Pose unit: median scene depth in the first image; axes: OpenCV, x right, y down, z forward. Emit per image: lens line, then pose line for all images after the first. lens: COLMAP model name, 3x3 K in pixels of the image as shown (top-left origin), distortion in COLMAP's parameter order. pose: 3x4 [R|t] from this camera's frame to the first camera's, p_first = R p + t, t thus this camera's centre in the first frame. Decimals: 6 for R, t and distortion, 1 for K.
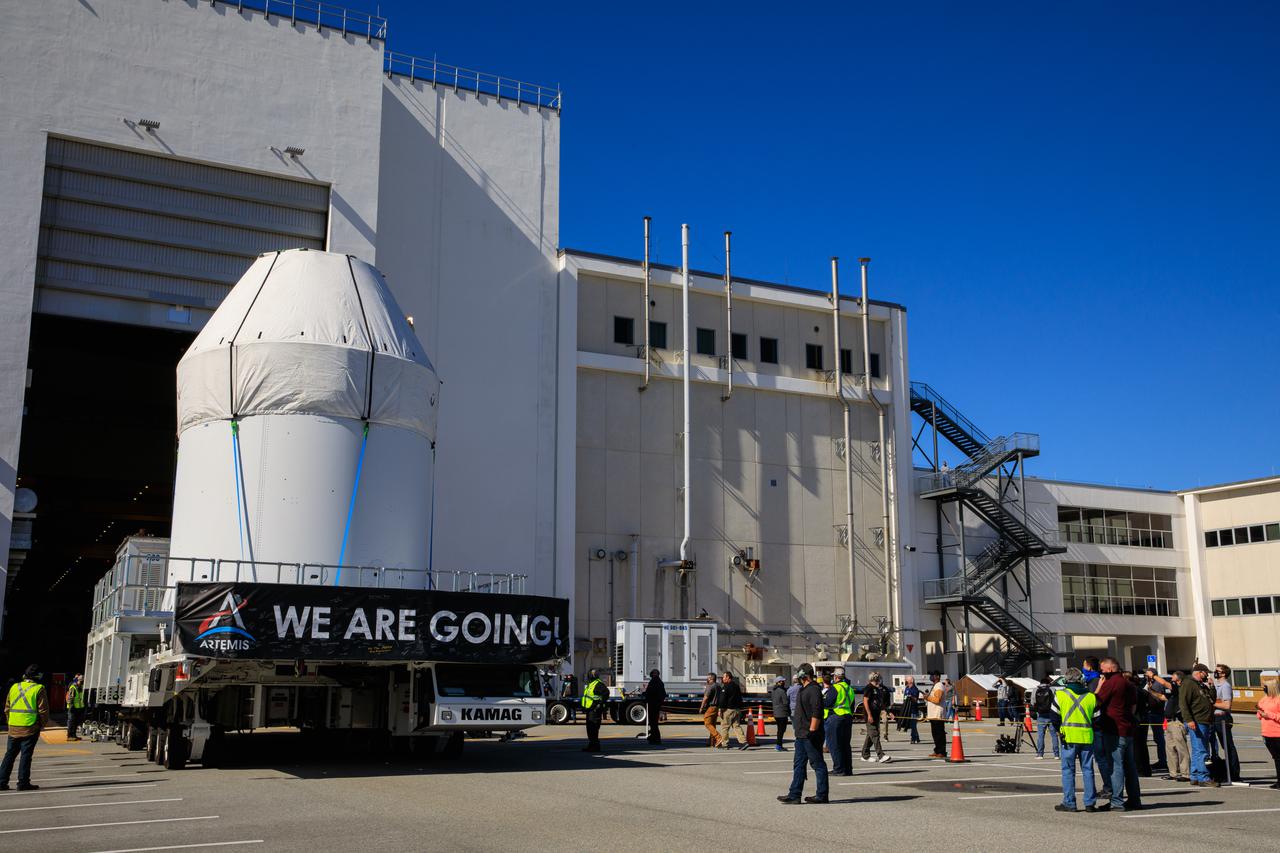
lens RADIAL K [[1183.0, 0, 623.6], [0, 1183.0, 468.5], [0, 0, 1]] dist [-0.005090, 0.000000]
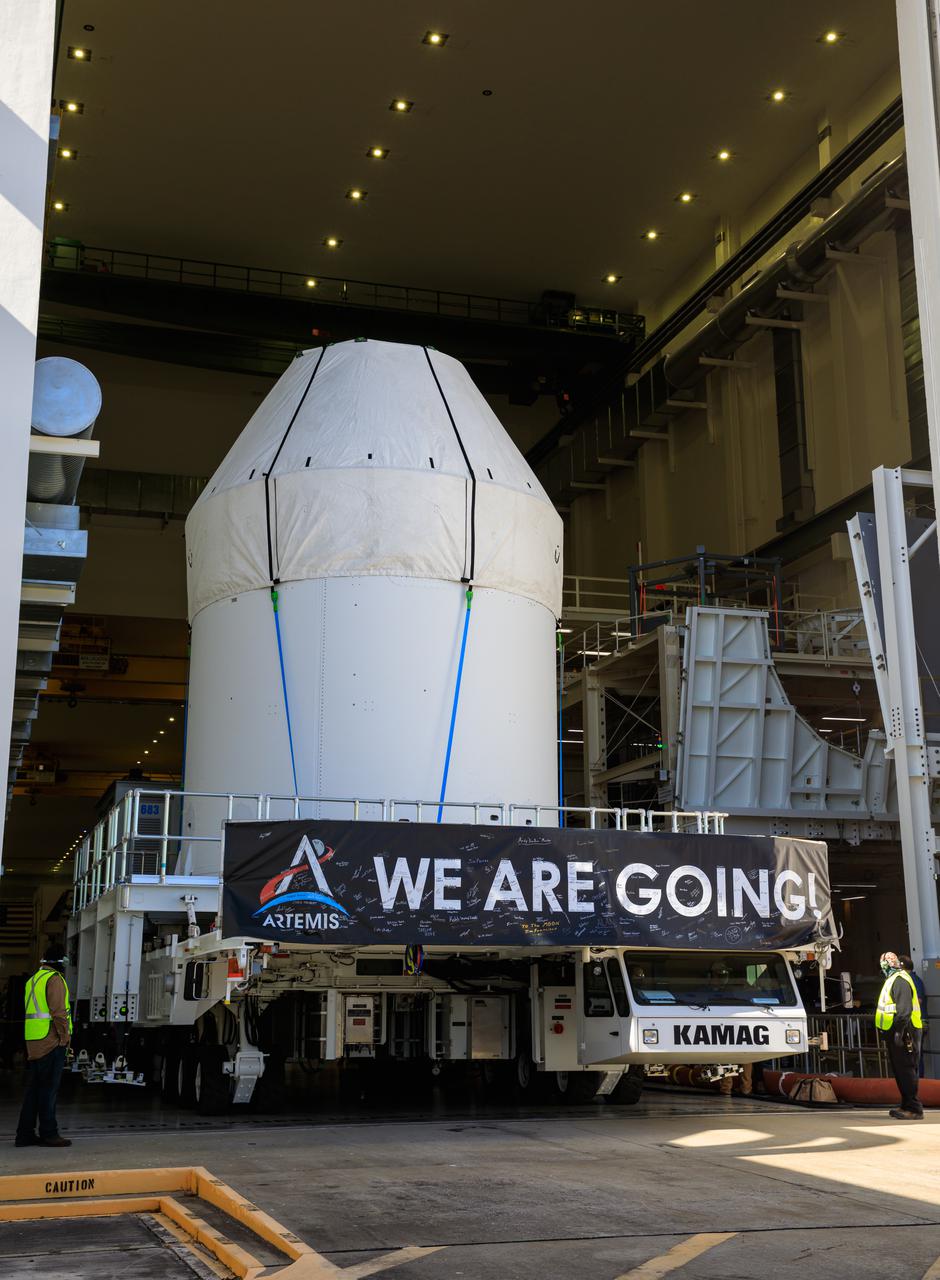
lens RADIAL K [[1546.0, 0, 473.2], [0, 1546.0, 642.5], [0, 0, 1]] dist [0.039915, 0.000000]
pose [[0.988629, -0.040884, -0.144714, -0.114338], [0.034182, 0.998238, -0.048500, 0.041993], [0.146442, 0.043002, 0.988284, 0.190703]]
